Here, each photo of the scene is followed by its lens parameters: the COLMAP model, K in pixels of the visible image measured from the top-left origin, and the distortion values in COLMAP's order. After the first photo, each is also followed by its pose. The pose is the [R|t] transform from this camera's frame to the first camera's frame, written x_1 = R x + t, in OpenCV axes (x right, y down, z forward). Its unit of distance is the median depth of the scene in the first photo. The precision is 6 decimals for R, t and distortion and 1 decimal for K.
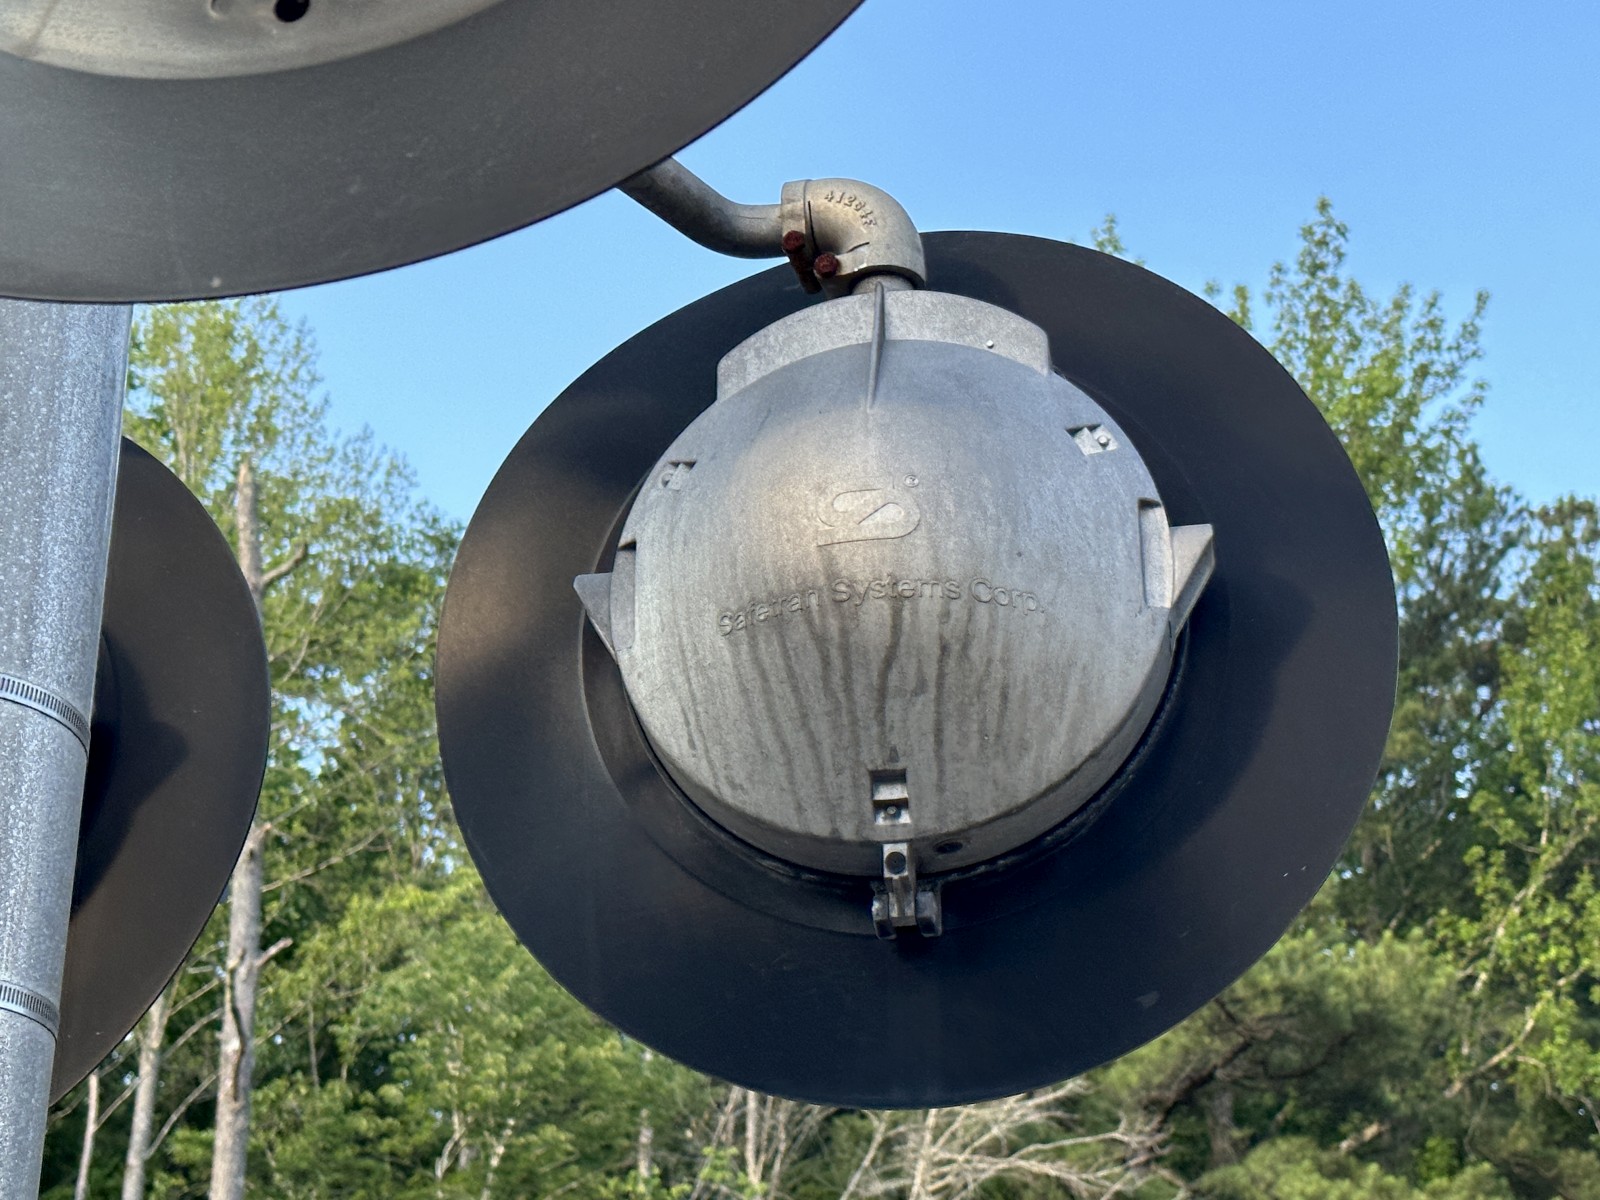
lens RADIAL K [[2988.5, 0, 807.6], [0, 2988.5, 594.1], [0, 0, 1]] dist [0.161043, -0.215590]
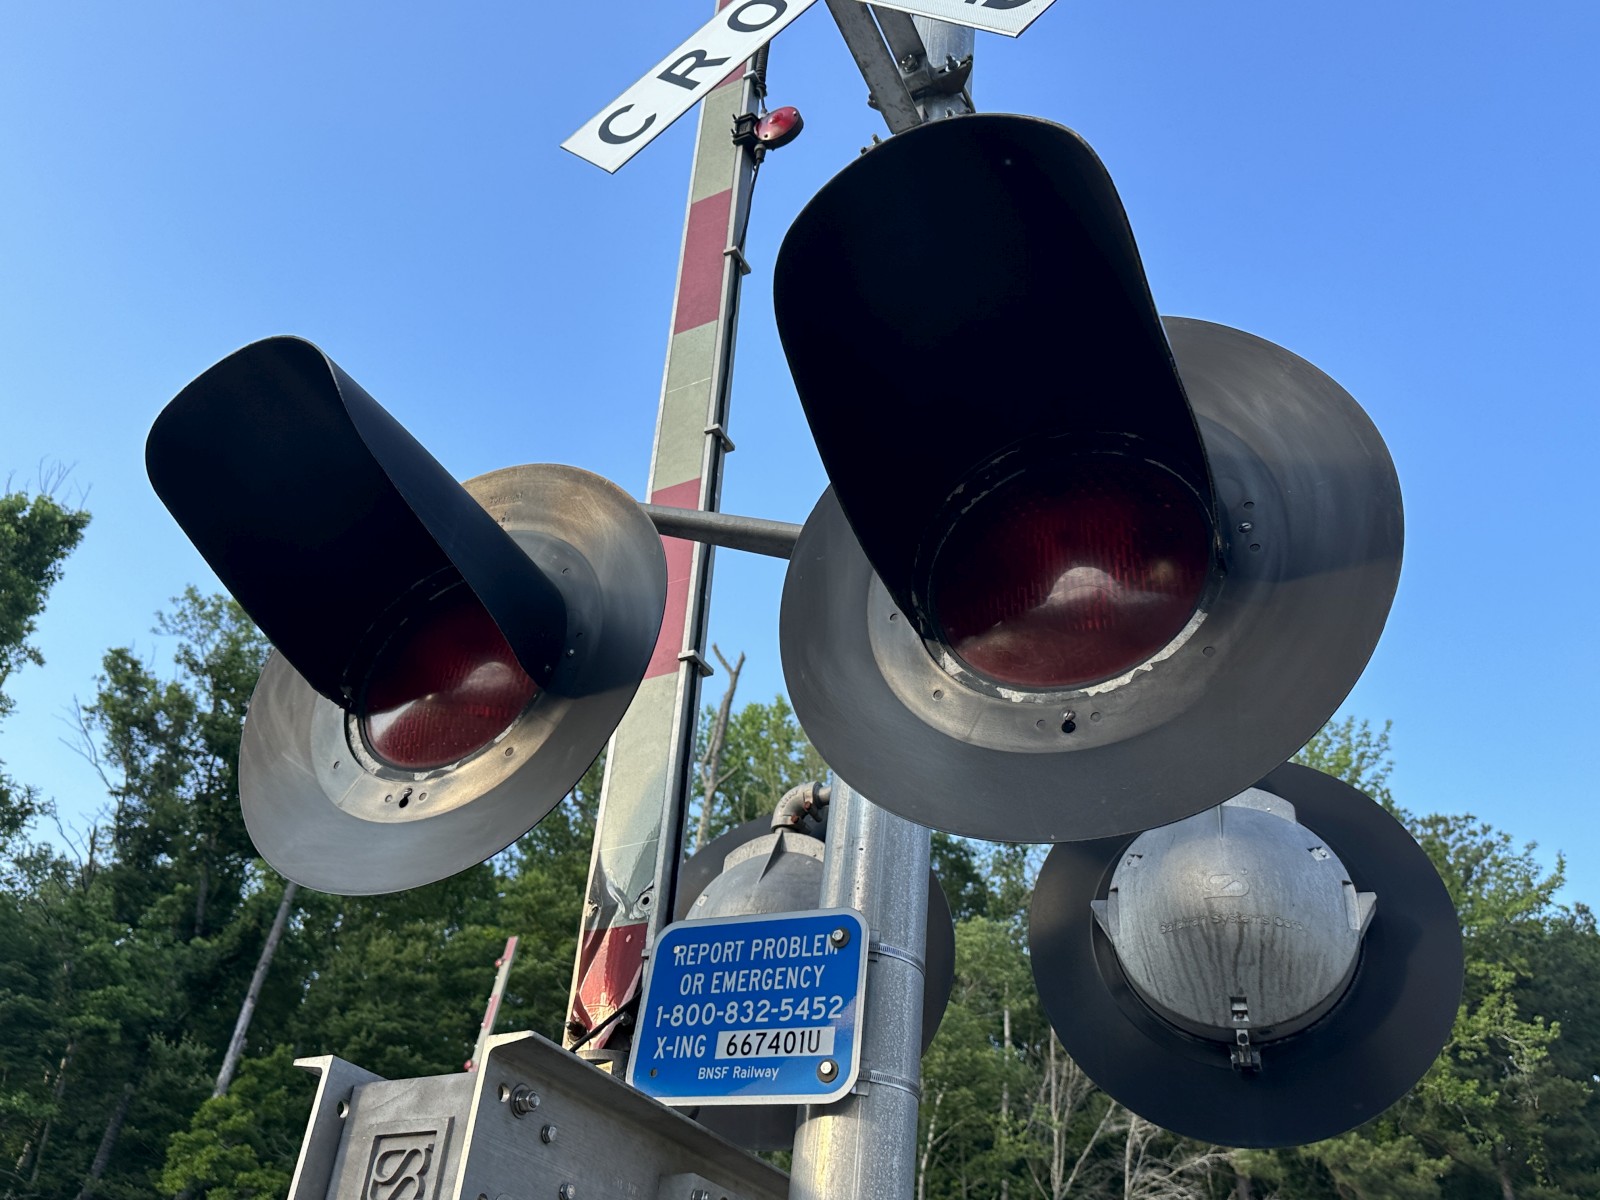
lens RADIAL K [[1257.1, 0, 800.4], [0, 1257.1, 600.1], [0, 0, 1]] dist [0.120825, -0.215356]
pose [[0.978714, -0.006583, -0.205123, -0.007382], [-0.031450, 0.982869, -0.181602, -0.003971], [0.202804, 0.184188, 0.961741, -0.006753]]
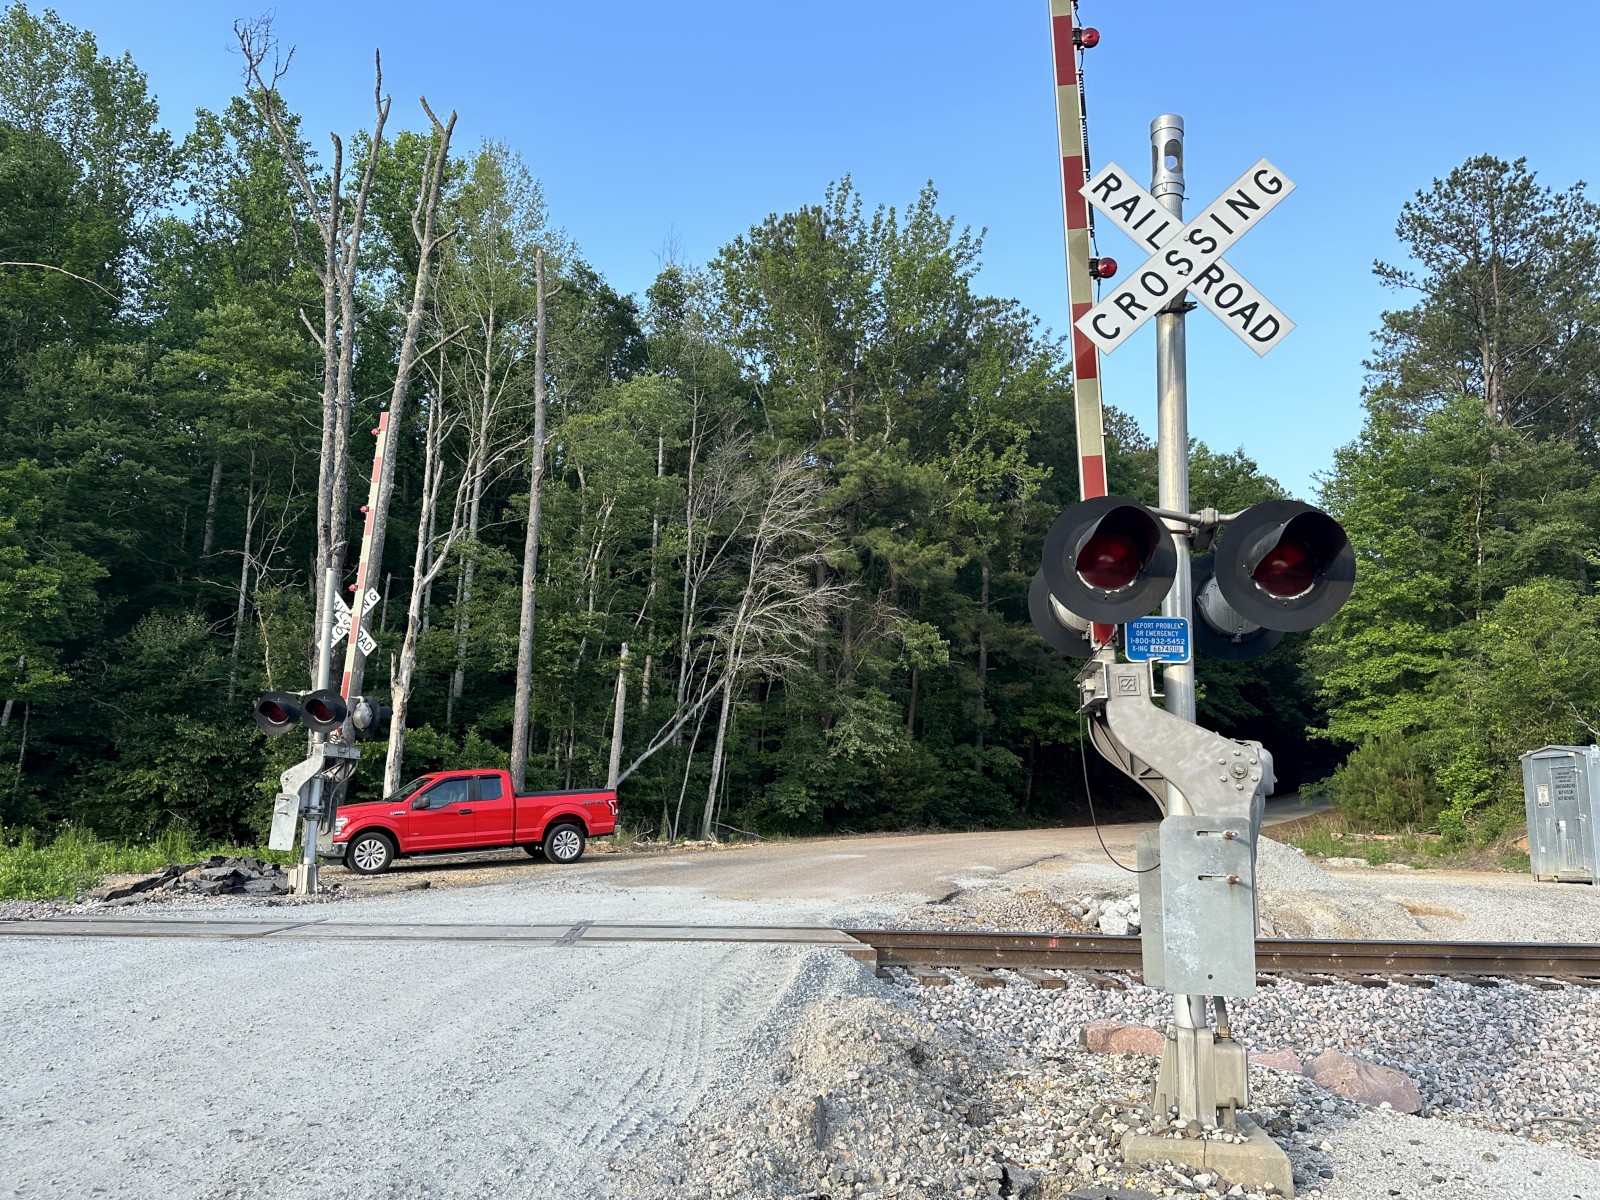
lens RADIAL K [[1167.0, 0, 802.2], [0, 1167.0, 608.3], [0, 0, 1]] dist [0.146834, -0.252631]
pose [[0.985347, 0.073423, 0.153950, -0.099511], [-0.112617, 0.957946, 0.263927, -0.043166], [-0.128097, -0.277397, 0.952178, -0.119982]]
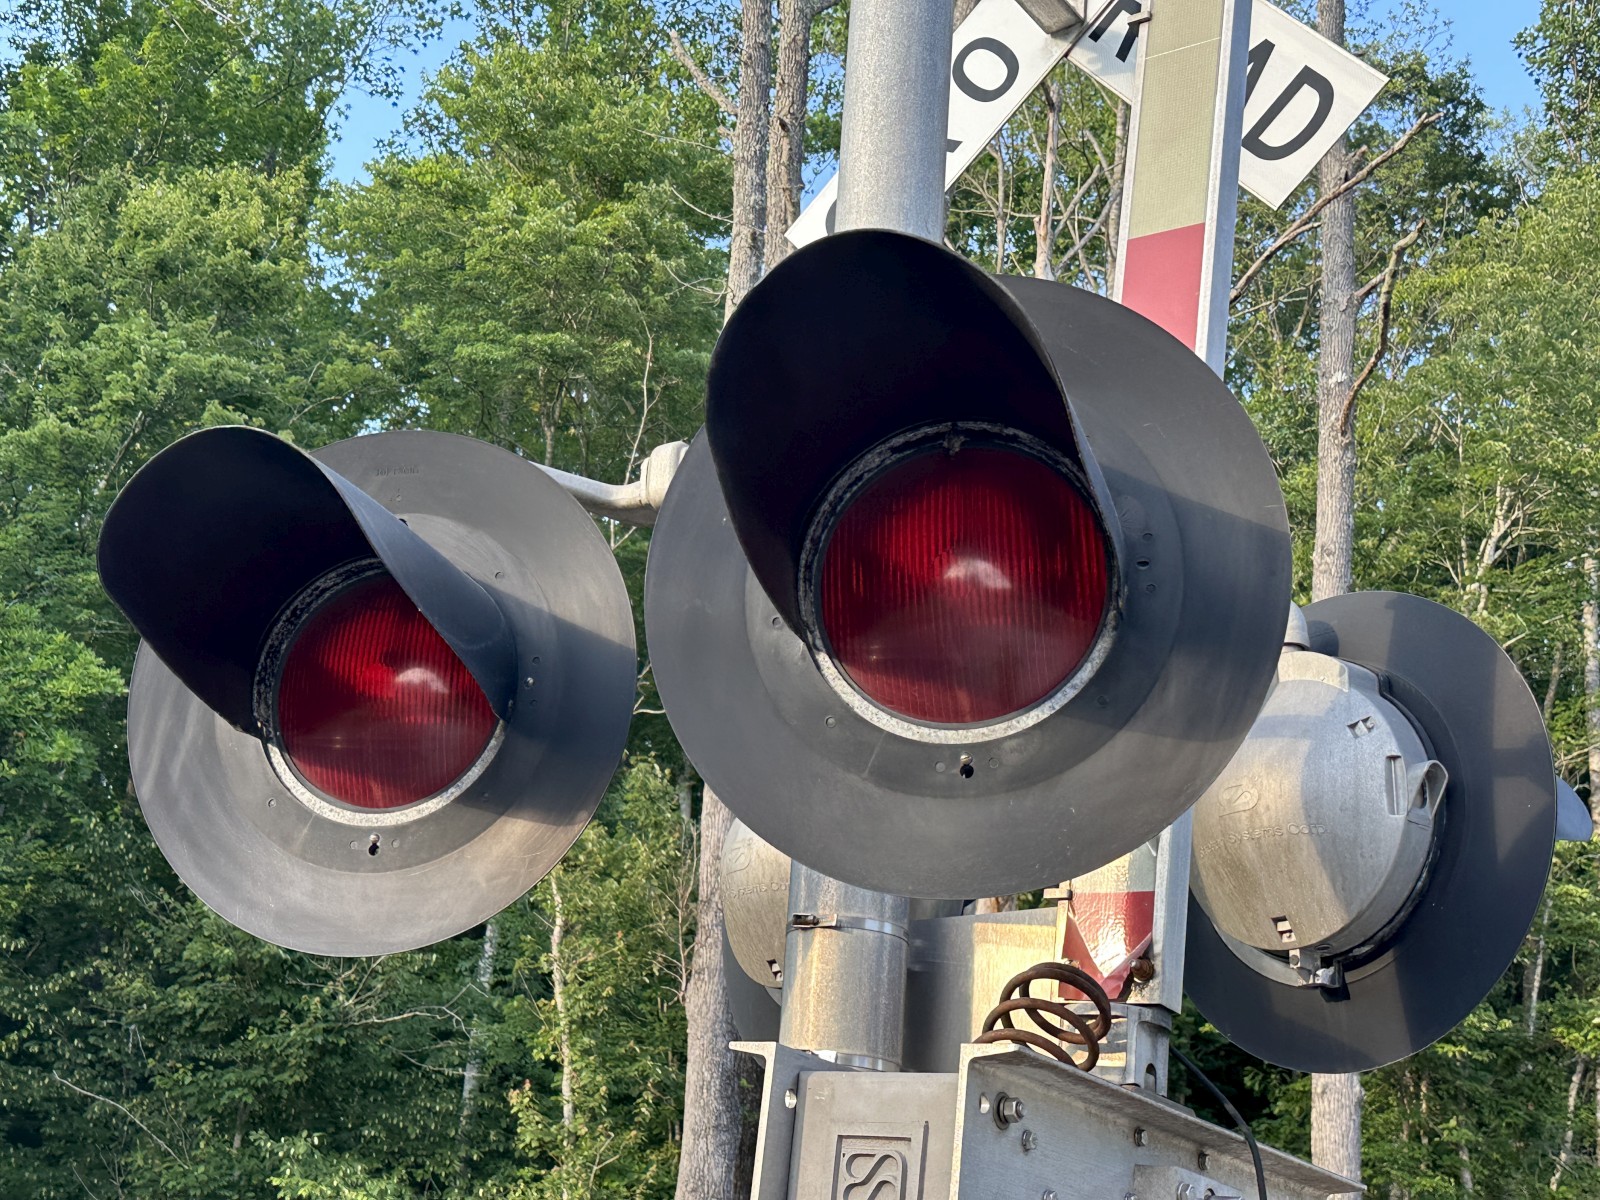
lens RADIAL K [[2157.2, 0, 793.8], [0, 2157.2, 605.7], [0, 0, 1]] dist [0.156729, -0.034997]
pose [[0.980499, 0.041590, -0.192073, -0.207062], [-0.022620, 0.994738, 0.099921, 0.142206], [0.195218, -0.093628, 0.976280, 0.296067]]
